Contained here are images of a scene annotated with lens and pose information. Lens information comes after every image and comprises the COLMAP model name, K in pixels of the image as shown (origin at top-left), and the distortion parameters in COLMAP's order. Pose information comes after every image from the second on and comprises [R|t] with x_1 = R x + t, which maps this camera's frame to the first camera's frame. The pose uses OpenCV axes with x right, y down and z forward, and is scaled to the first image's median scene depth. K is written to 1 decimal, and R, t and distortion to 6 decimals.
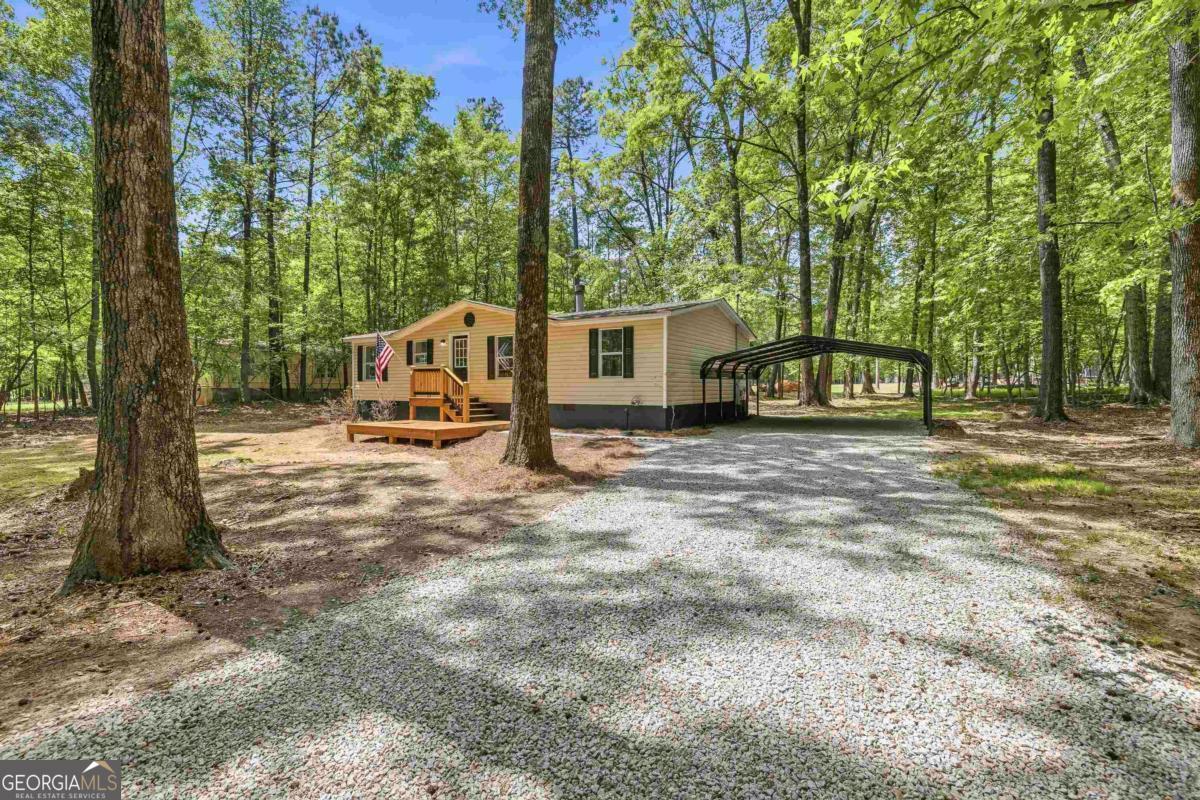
lens RADIAL K [[523.0, 0, 600.0], [0, 523.0, 400.0], [0, 0, 1]] dist [-0.002790, -0.000733]
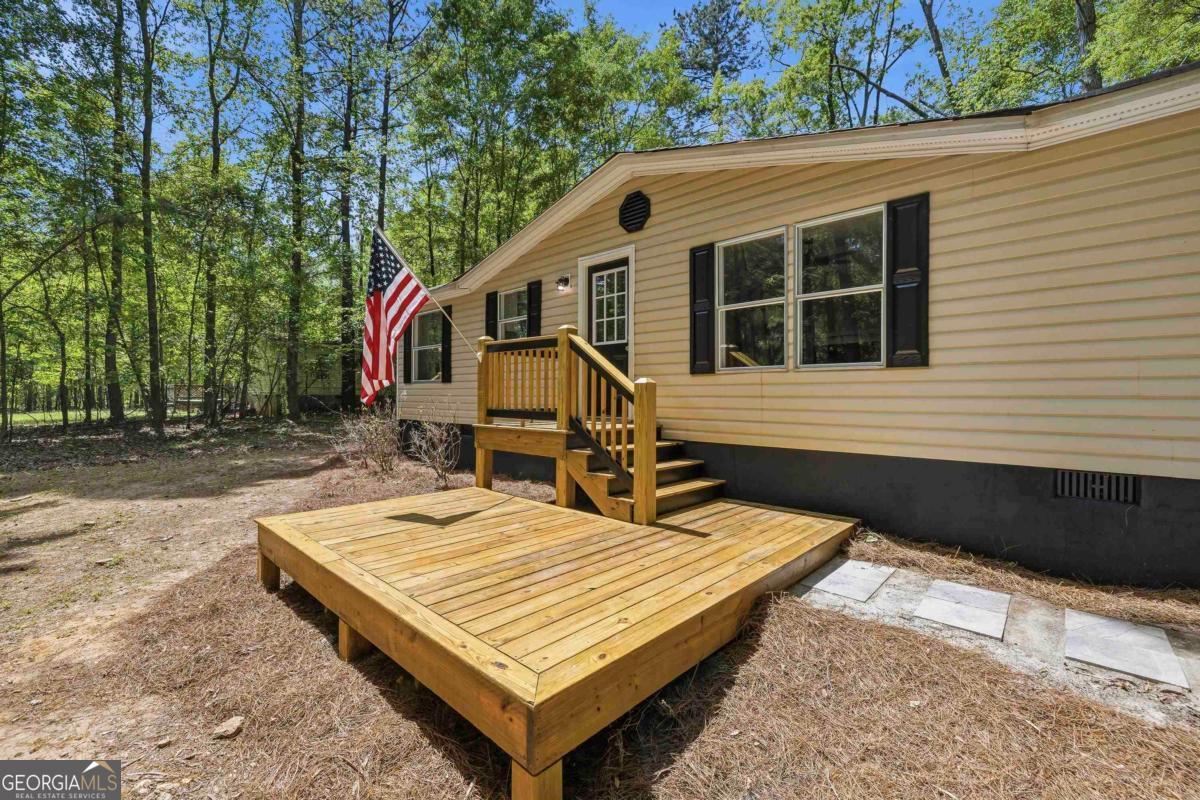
lens RADIAL K [[523.0, 0, 600.0], [0, 523.0, 400.0], [0, 0, 1]] dist [-0.002790, -0.000733]
pose [[0.978500, 0.005370, -0.206175, -0.202874], [-0.007844, 0.999907, -0.011186, -0.018207], [0.206095, 0.012563, 0.978451, 0.655185]]
